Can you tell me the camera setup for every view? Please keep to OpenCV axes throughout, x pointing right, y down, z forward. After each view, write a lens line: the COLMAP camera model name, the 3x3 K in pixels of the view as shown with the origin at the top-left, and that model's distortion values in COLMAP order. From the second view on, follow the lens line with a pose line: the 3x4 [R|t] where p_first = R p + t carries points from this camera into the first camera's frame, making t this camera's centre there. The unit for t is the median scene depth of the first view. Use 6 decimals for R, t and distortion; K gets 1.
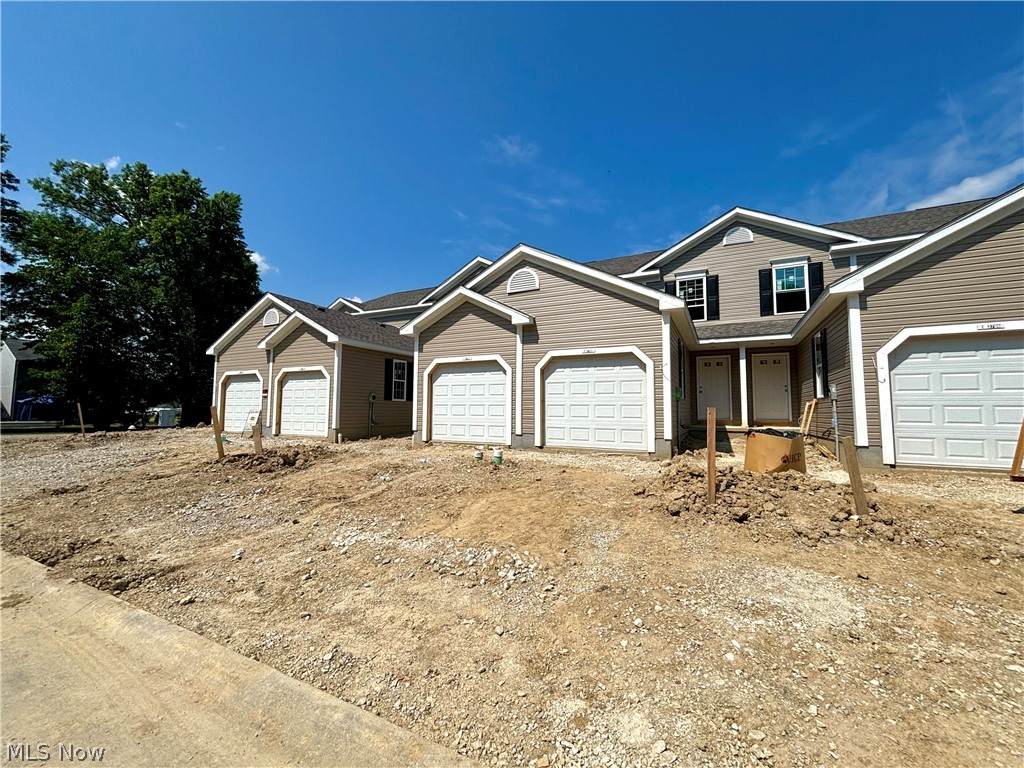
lens RADIAL K [[430.2, 0, 512.0], [0, 430.2, 384.0], [0, 0, 1]] dist [-0.001621, -0.000084]
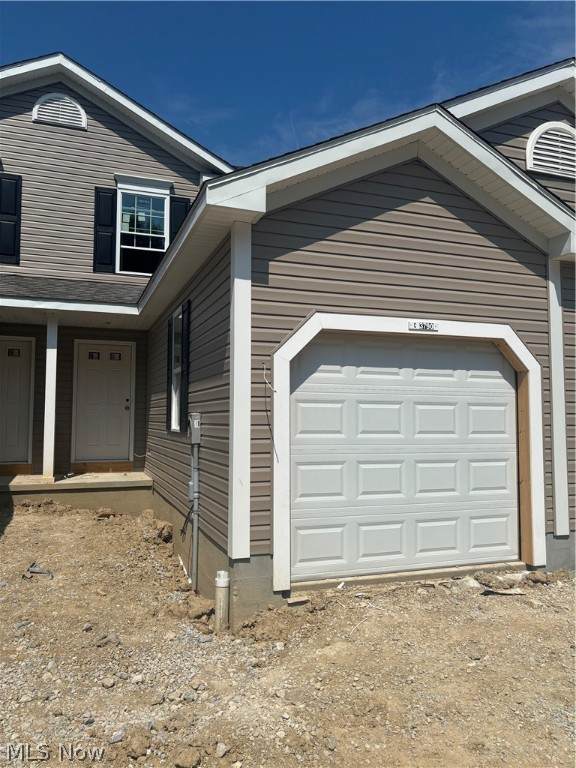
lens RADIAL K [[584.6, 0, 288.0], [0, 584.6, 384.0], [0, 0, 1]] dist [0.089489, -0.000652]
pose [[0.693130, 0.045626, 0.719367, 0.277155], [-0.053745, 0.998488, -0.011544, -0.024445], [-0.718806, -0.030661, 0.694535, 0.379411]]
